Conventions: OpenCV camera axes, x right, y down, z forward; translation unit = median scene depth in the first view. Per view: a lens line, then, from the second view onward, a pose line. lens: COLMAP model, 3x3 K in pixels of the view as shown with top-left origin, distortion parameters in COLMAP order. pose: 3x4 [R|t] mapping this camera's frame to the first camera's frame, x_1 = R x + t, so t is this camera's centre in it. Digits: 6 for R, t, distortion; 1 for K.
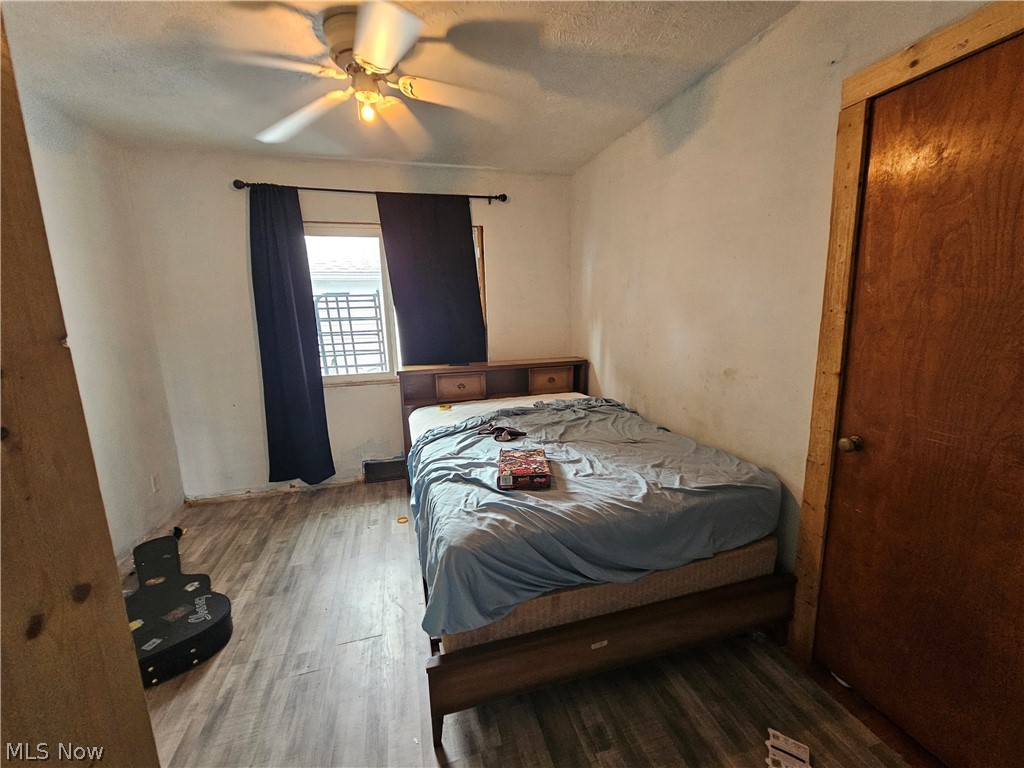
lens RADIAL K [[424.5, 0, 515.7], [0, 424.5, 386.0], [0, 0, 1]] dist [-0.003905, 0.000858]
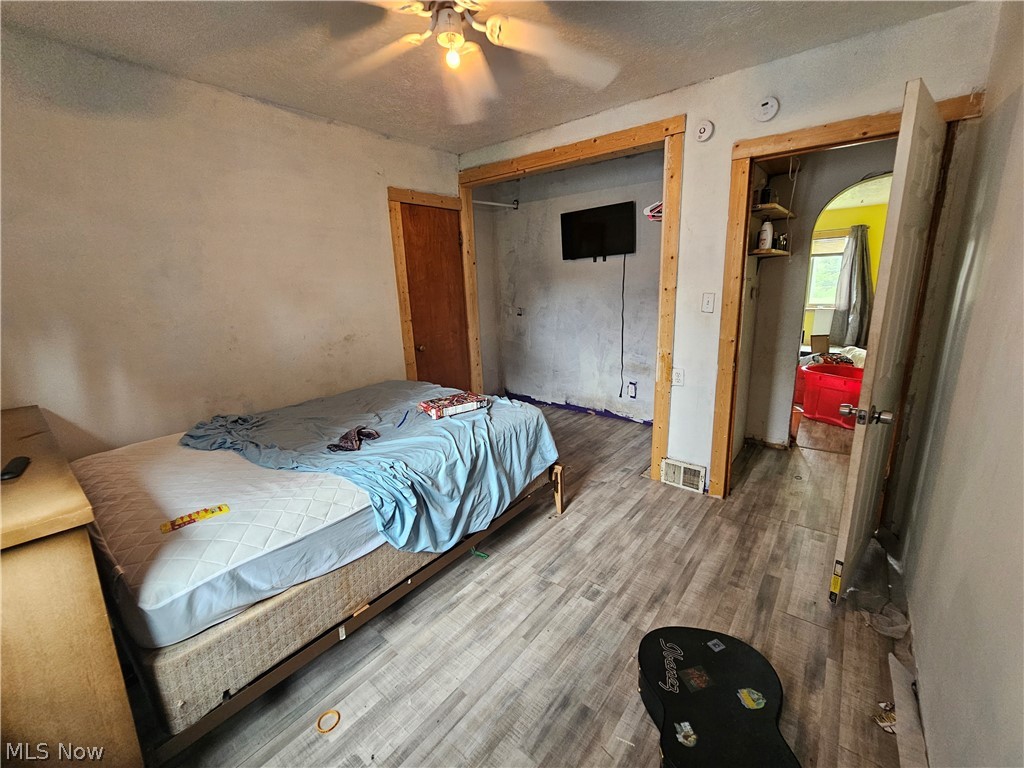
lens RADIAL K [[424.5, 0, 516.3], [0, 424.5, 386.3], [0, 0, 1]] dist [-0.003905, 0.000858]
pose [[-0.587681, -0.152492, 0.794592, -1.274702], [0.197479, 0.925343, 0.323640, -0.289749], [-0.784623, 0.347112, -0.513693, 1.648827]]
